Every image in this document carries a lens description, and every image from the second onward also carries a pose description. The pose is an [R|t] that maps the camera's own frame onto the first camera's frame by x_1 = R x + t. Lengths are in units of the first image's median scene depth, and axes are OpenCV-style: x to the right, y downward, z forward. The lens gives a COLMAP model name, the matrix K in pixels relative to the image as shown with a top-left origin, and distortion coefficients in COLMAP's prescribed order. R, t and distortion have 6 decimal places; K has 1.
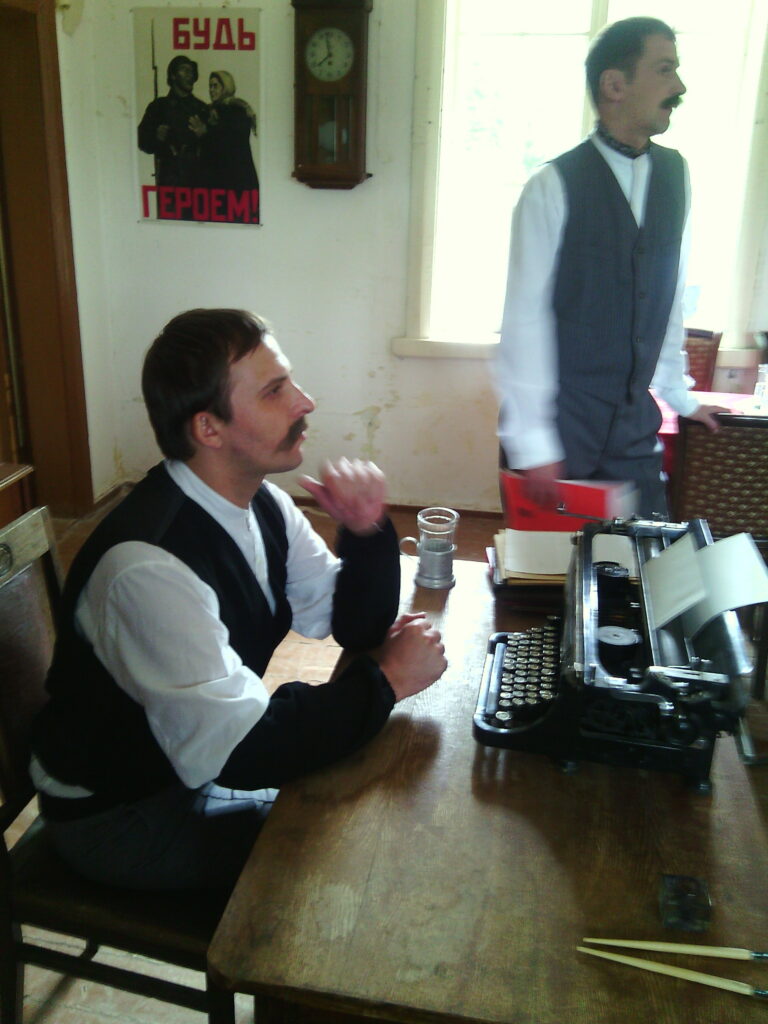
lens RADIAL K [[960.9, 0, 363.8], [0, 960.9, 490.3], [0, 0, 1]] dist [0.042667, -0.101611]
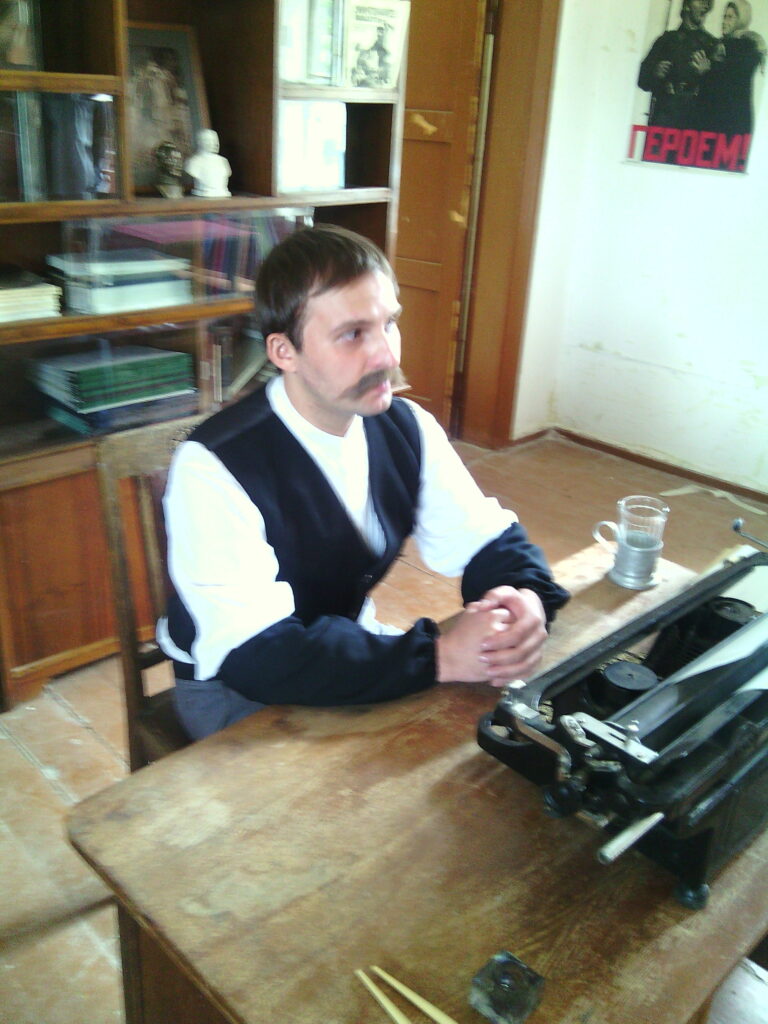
lens RADIAL K [[960.9, 0, 363.8], [0, 960.9, 490.3], [0, 0, 1]] dist [0.042667, -0.101611]
pose [[0.821947, 0.236299, -0.518234, 0.136200], [-0.210667, 0.971480, 0.108836, -0.012335], [0.529172, 0.019717, 0.848286, 0.056403]]
